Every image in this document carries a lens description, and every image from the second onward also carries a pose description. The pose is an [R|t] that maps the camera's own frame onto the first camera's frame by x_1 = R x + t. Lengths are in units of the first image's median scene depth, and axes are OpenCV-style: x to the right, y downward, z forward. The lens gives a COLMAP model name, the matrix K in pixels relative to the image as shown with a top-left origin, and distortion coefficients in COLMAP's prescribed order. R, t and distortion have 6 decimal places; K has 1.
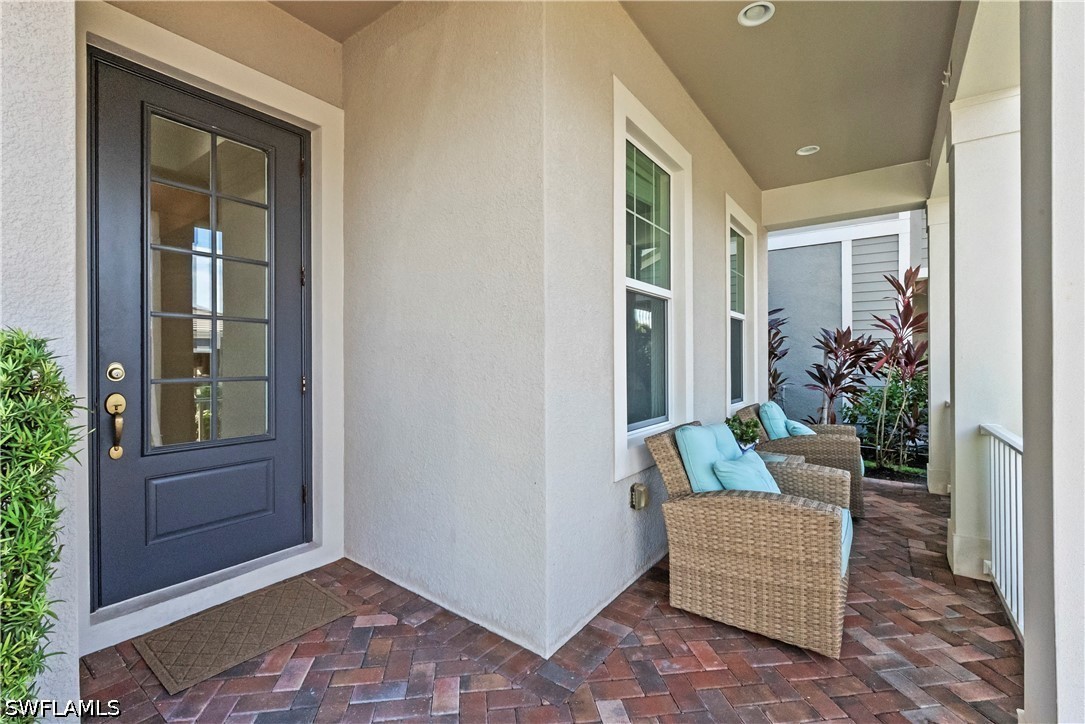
lens RADIAL K [[485.9, 0, 542.5], [0, 485.9, 362.0], [0, 0, 1]] dist [0.002730, 0.000615]
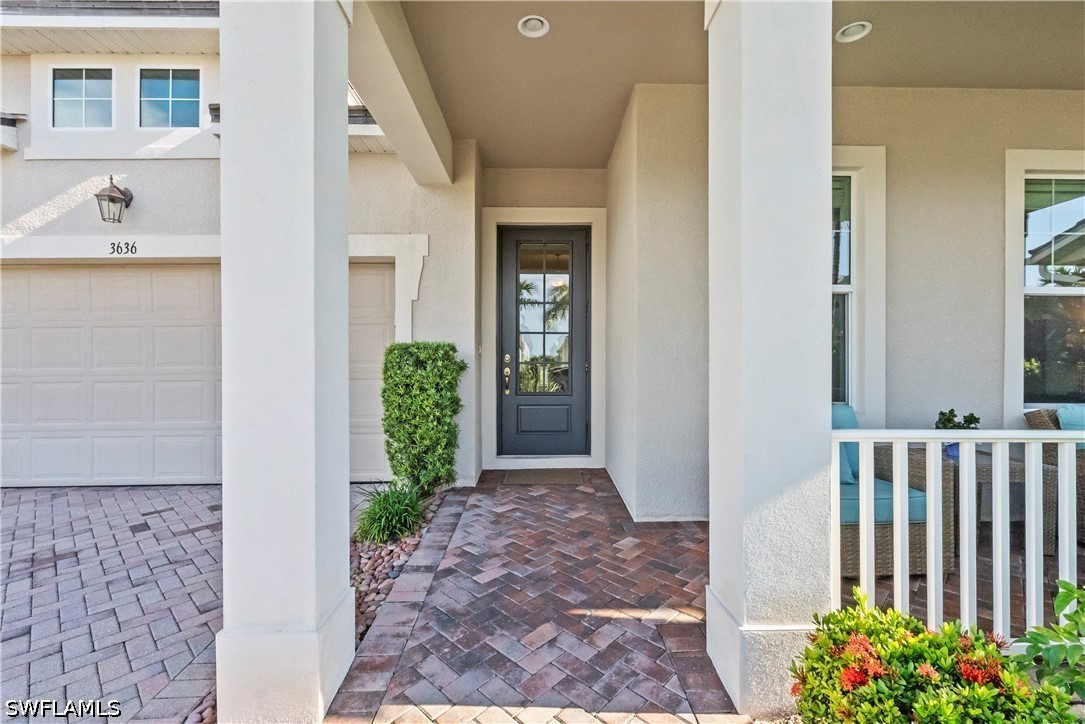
lens RADIAL K [[485.9, 0, 542.5], [0, 485.9, 362.0], [0, 0, 1]] dist [0.002730, 0.000615]
pose [[0.607387, 0.007446, -0.794371, 1.061931], [-0.001127, 0.999963, 0.008511, 0.017826], [0.794405, -0.004274, 0.607373, -0.289493]]
